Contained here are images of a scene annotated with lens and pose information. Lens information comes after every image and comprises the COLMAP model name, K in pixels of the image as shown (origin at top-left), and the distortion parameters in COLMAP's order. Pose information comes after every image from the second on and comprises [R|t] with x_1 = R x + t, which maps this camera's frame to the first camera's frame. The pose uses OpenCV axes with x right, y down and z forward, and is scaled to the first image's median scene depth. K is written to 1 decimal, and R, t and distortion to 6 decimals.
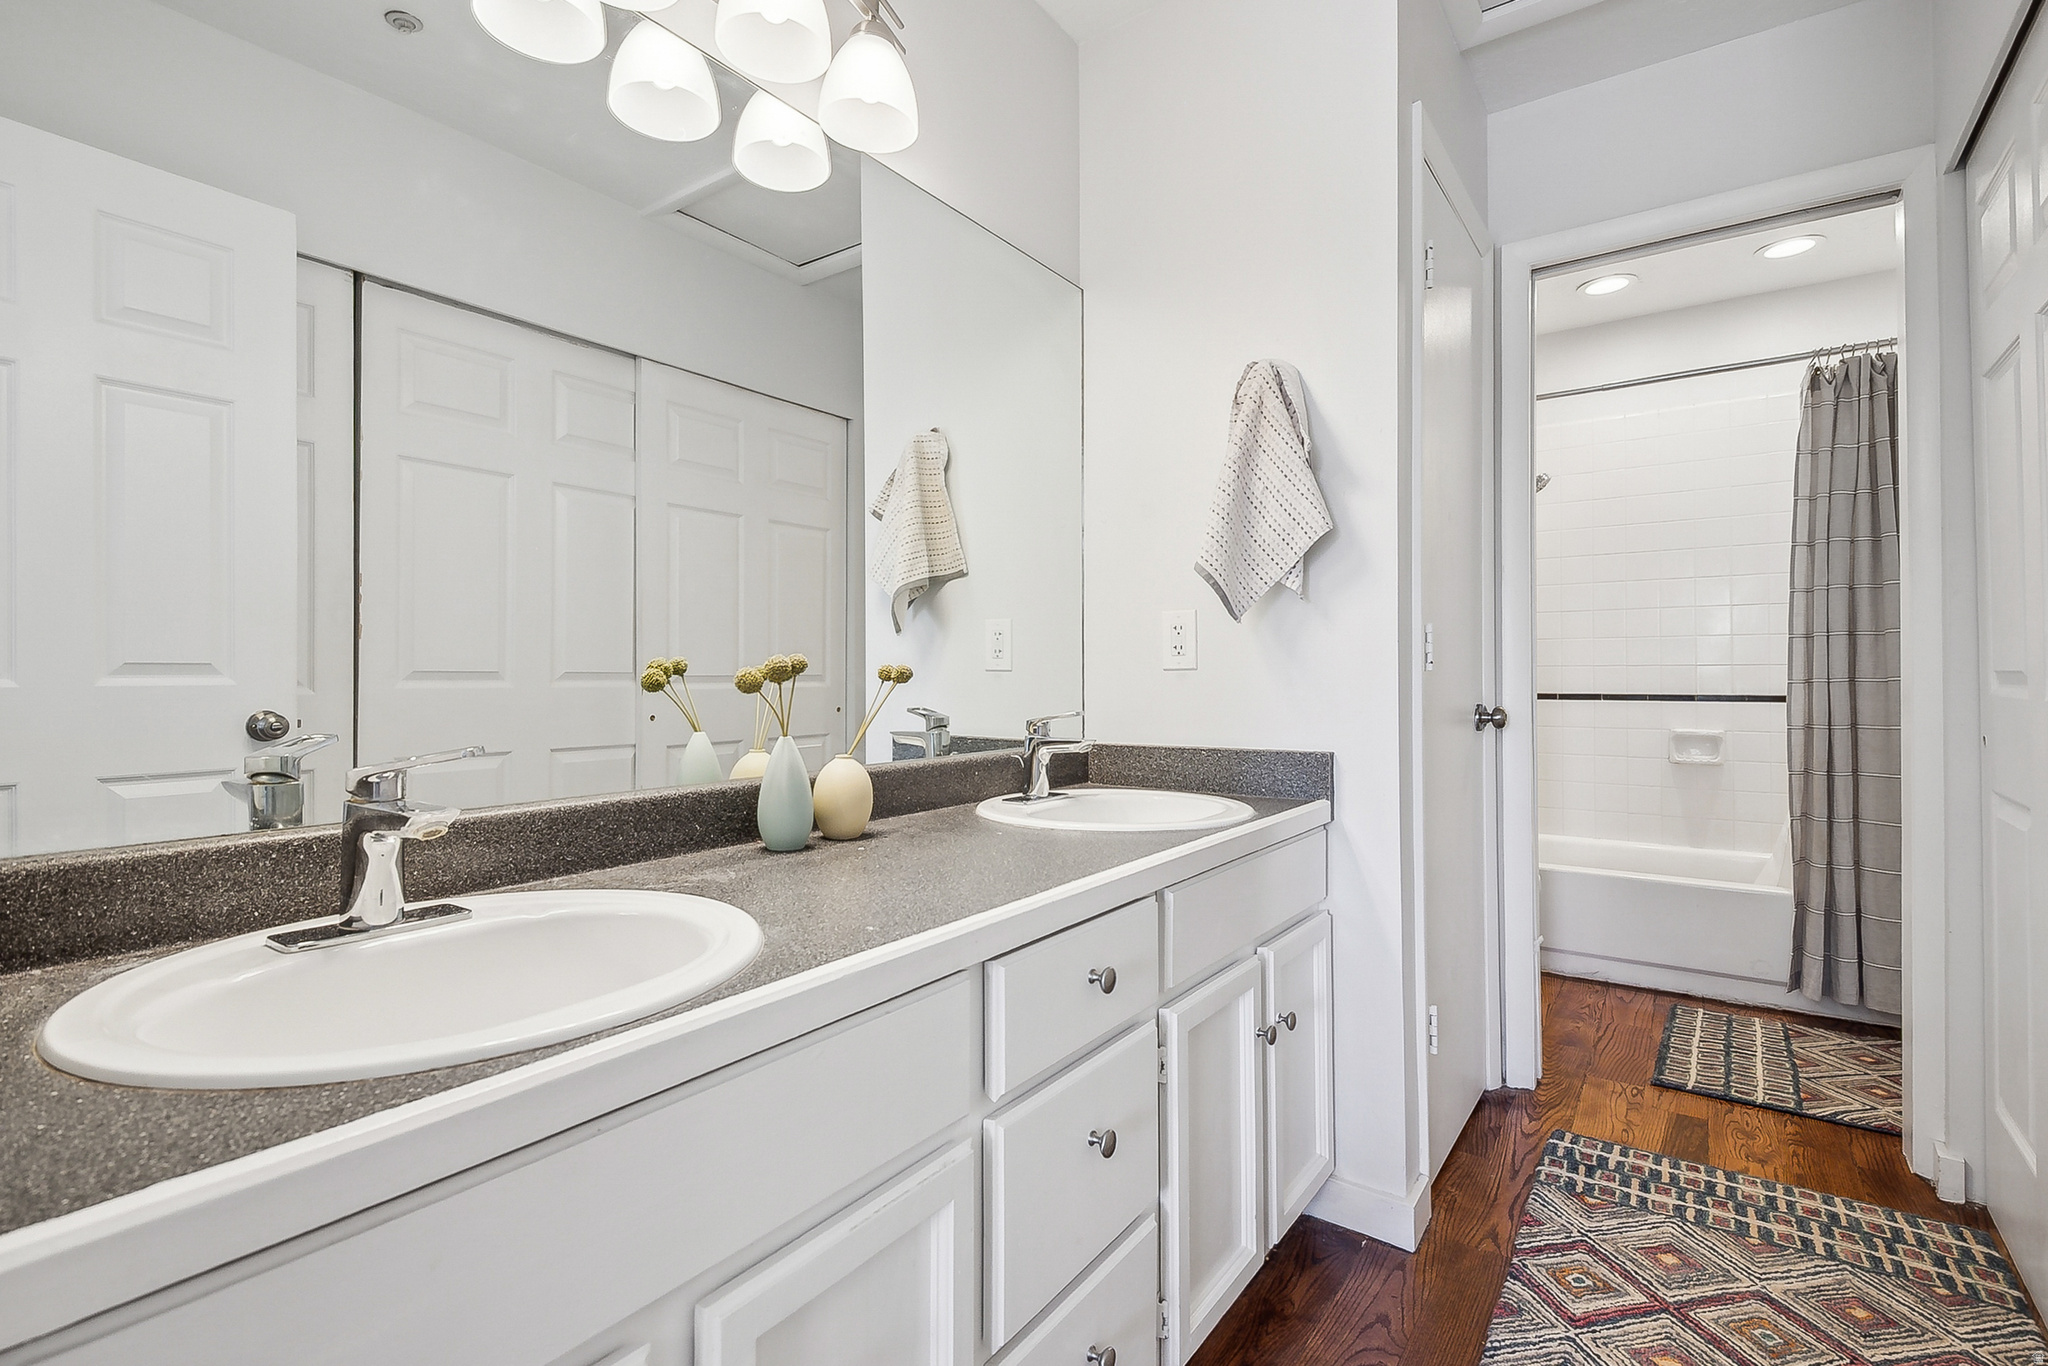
lens RADIAL K [[948.6, 0, 1038.3], [0, 948.6, 681.2], [0, 0, 1]] dist [0.022382, -0.004434]
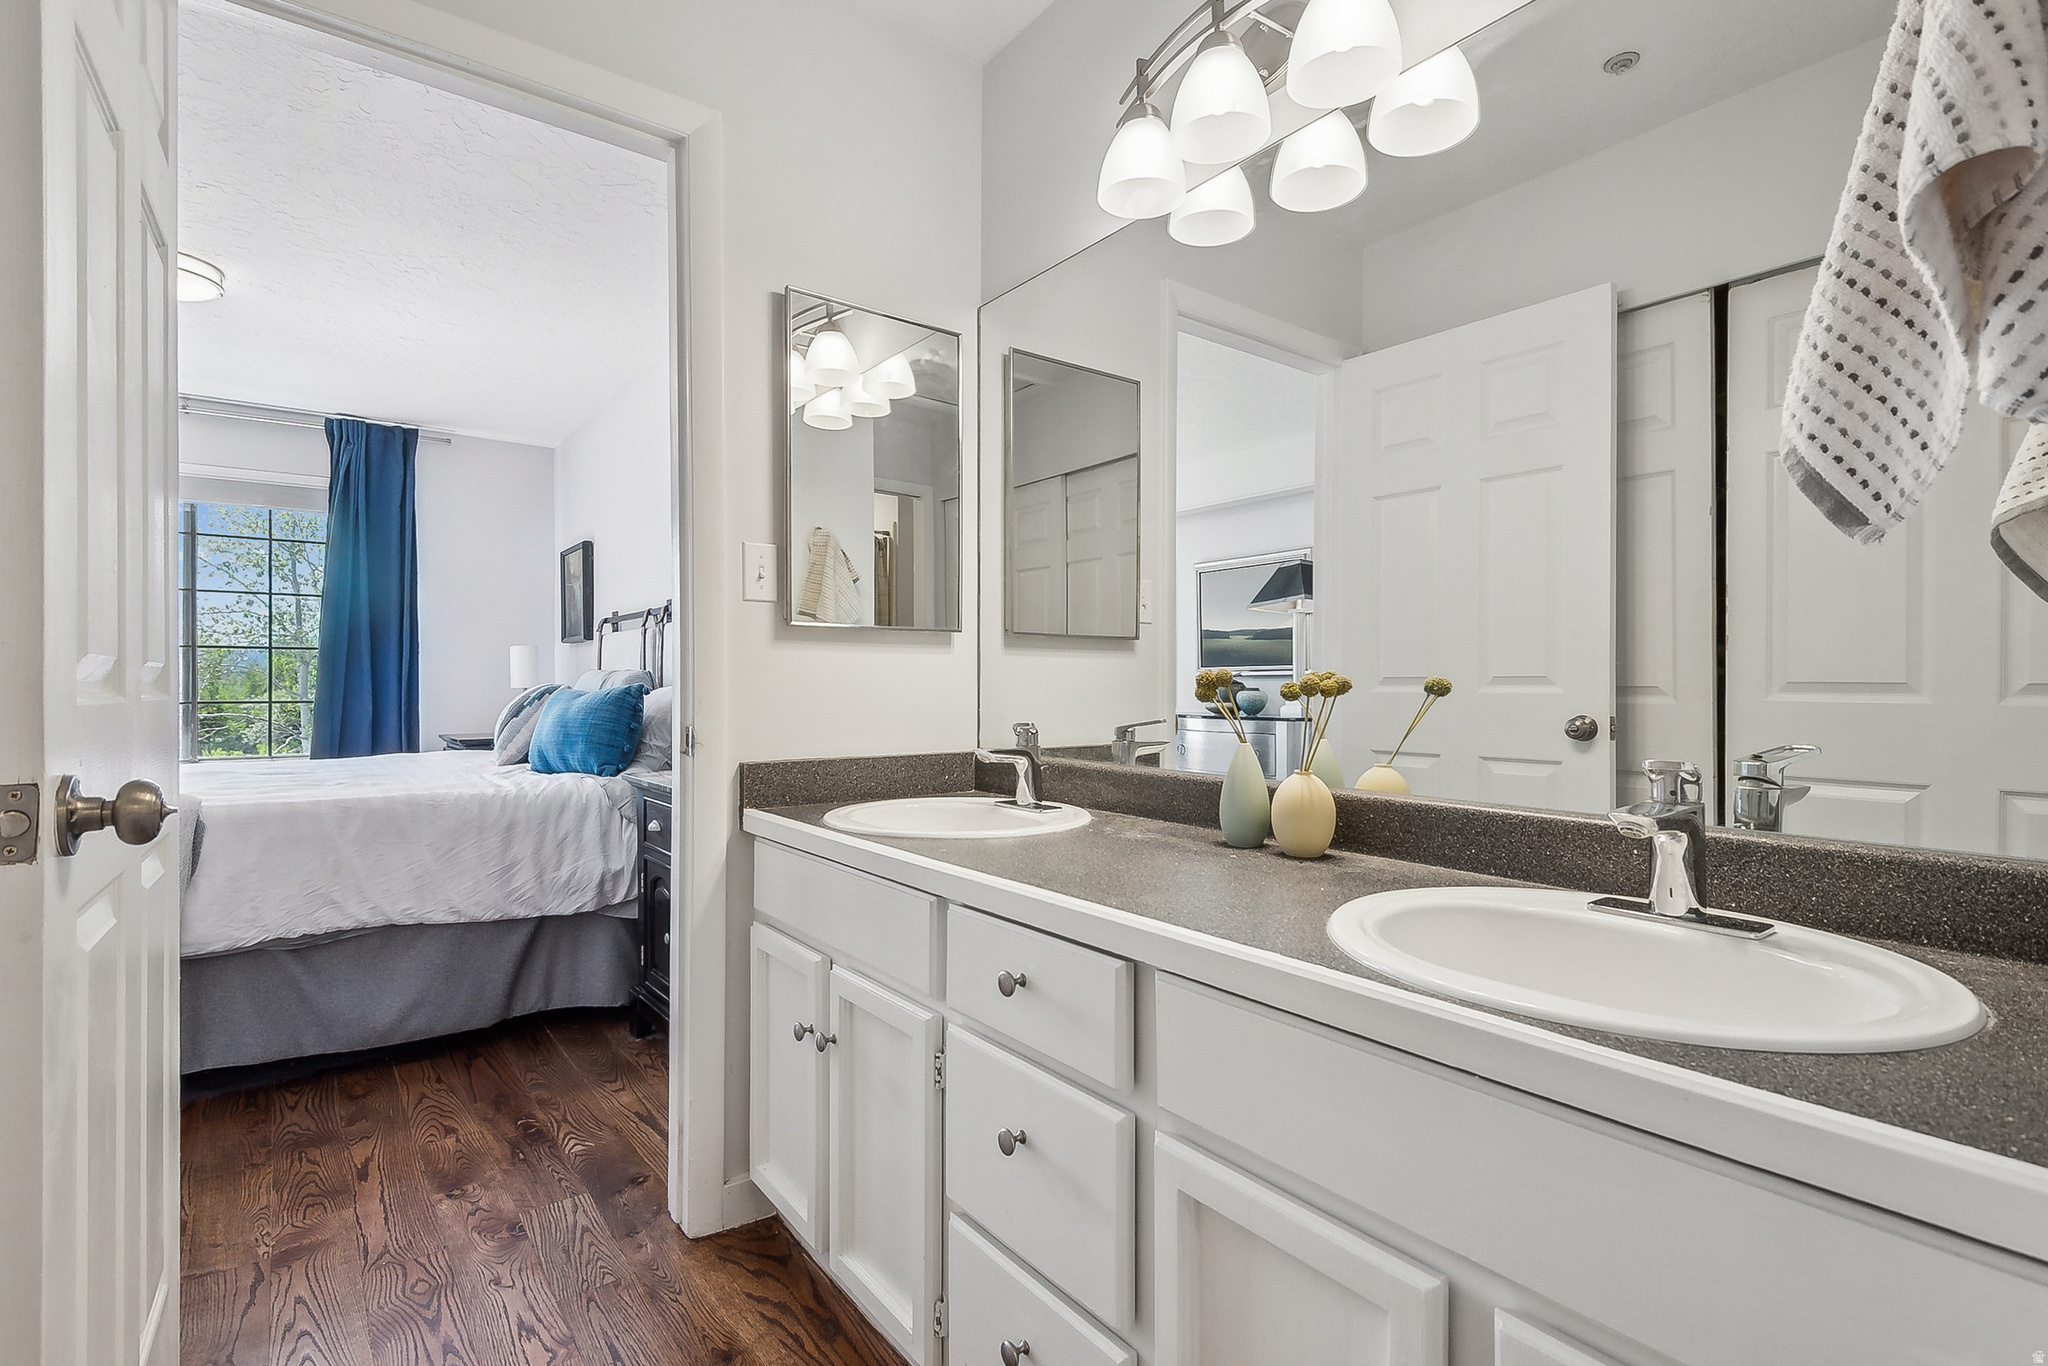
lens RADIAL K [[948.6, 0, 1026.4], [0, 948.6, 684.9], [0, 0, 1]] dist [0.022382, -0.004434]
pose [[-0.293147, 0.001211, -0.956067, 0.622390], [0.003188, 0.999995, 0.000289, -0.010265], [0.956062, -0.002963, -0.293150, 0.754276]]
